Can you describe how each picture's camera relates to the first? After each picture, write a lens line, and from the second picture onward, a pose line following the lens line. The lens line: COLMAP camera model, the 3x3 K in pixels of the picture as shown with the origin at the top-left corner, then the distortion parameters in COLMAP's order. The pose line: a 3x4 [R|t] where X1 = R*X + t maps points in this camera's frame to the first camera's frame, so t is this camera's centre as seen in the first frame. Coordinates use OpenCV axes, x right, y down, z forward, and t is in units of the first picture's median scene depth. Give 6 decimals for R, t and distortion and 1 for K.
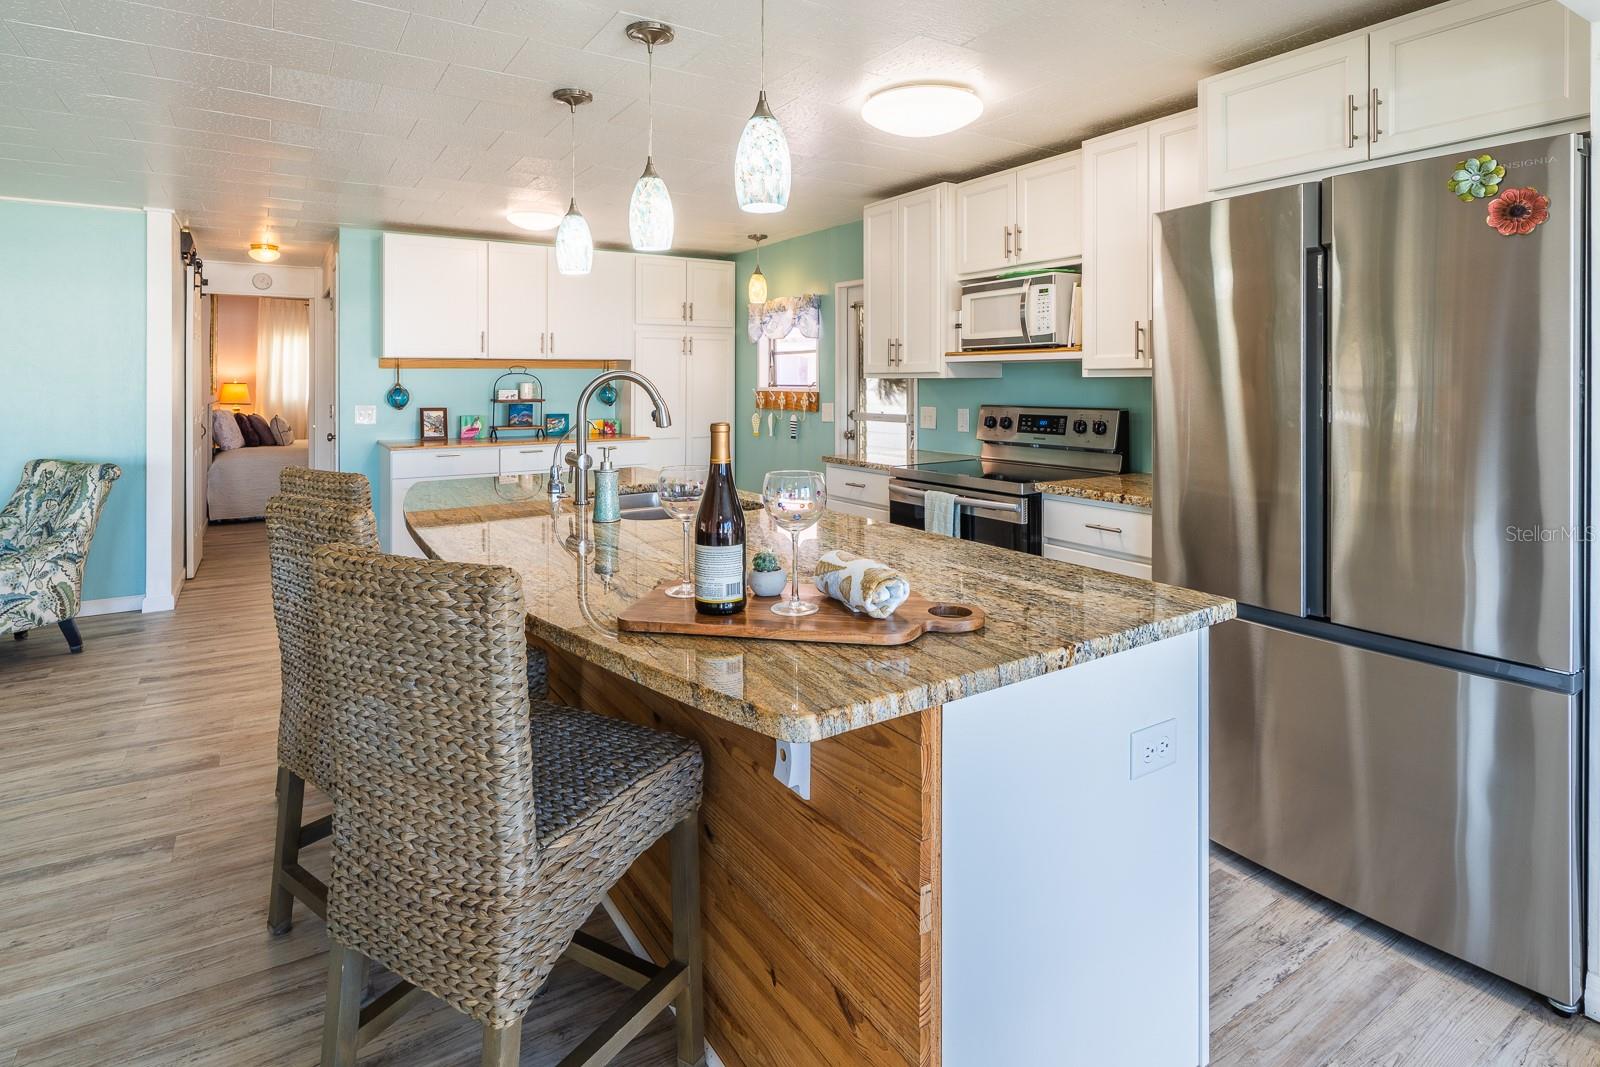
lens RADIAL K [[813.4, 0, 801.8], [0, 813.4, 381.6], [0, 0, 1]] dist [-0.016122, -0.000880]
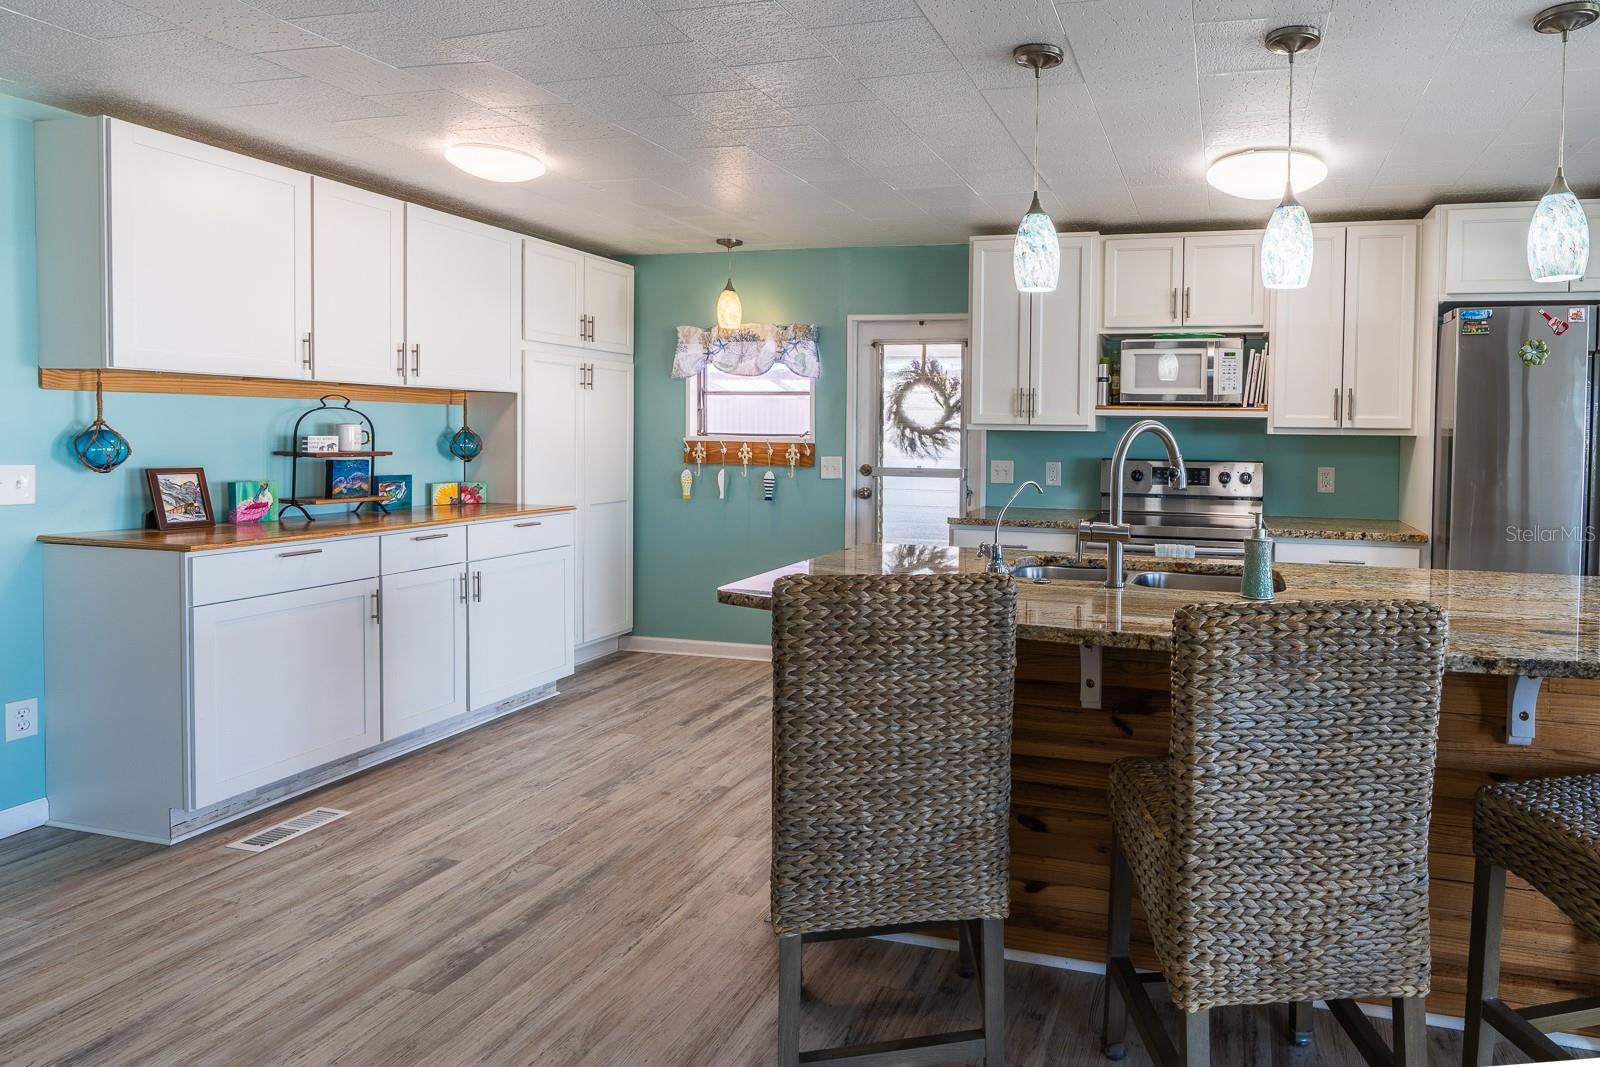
lens RADIAL K [[868.6, 0, 1028.3], [0, 868.6, 459.0], [0, 0, 1]] dist [-0.002596, -0.000652]
pose [[0.727270, -0.005161, 0.686332, -0.449551], [-0.017109, 0.999525, 0.025645, 0.002454], [-0.686138, -0.030394, 0.726837, 0.214313]]
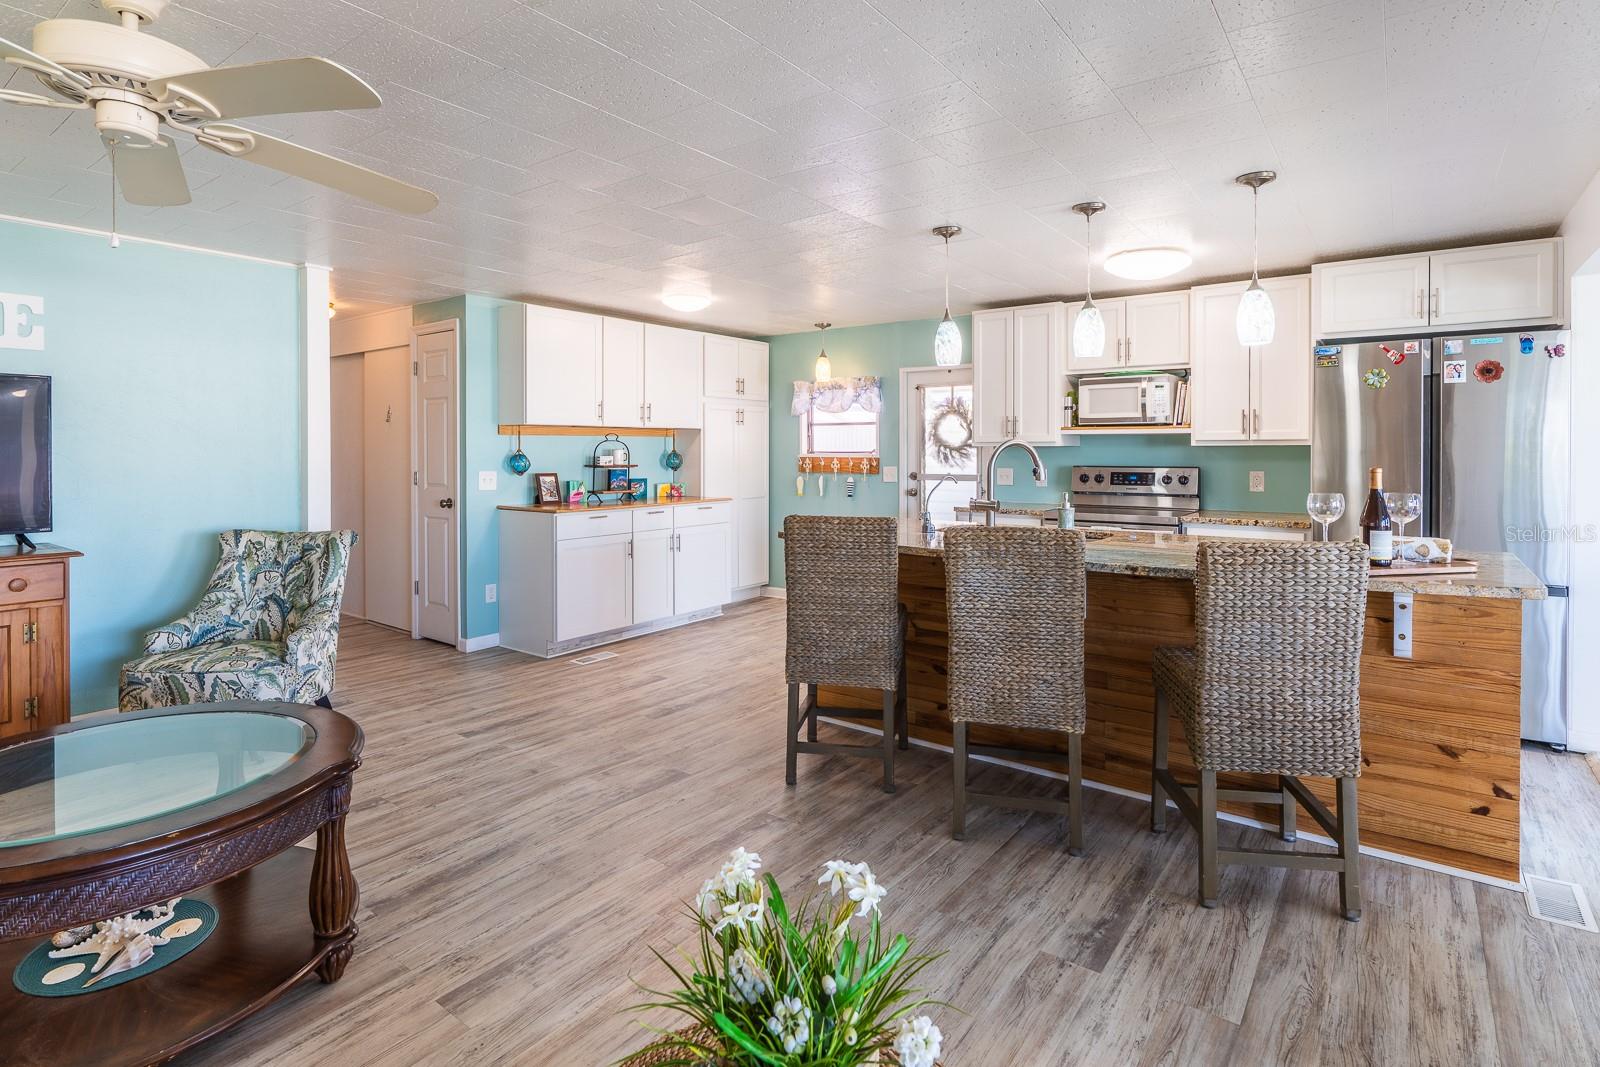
lens RADIAL K [[796.8, 0, 816.1], [0, 796.8, 451.9], [0, 0, 1]] dist [0.000327, -0.000435]
pose [[0.940403, 0.000851, 0.340060, -0.490108], [-0.001354, 0.999998, 0.001241, 0.003157], [-0.340058, -0.001628, 0.940403, -0.081092]]
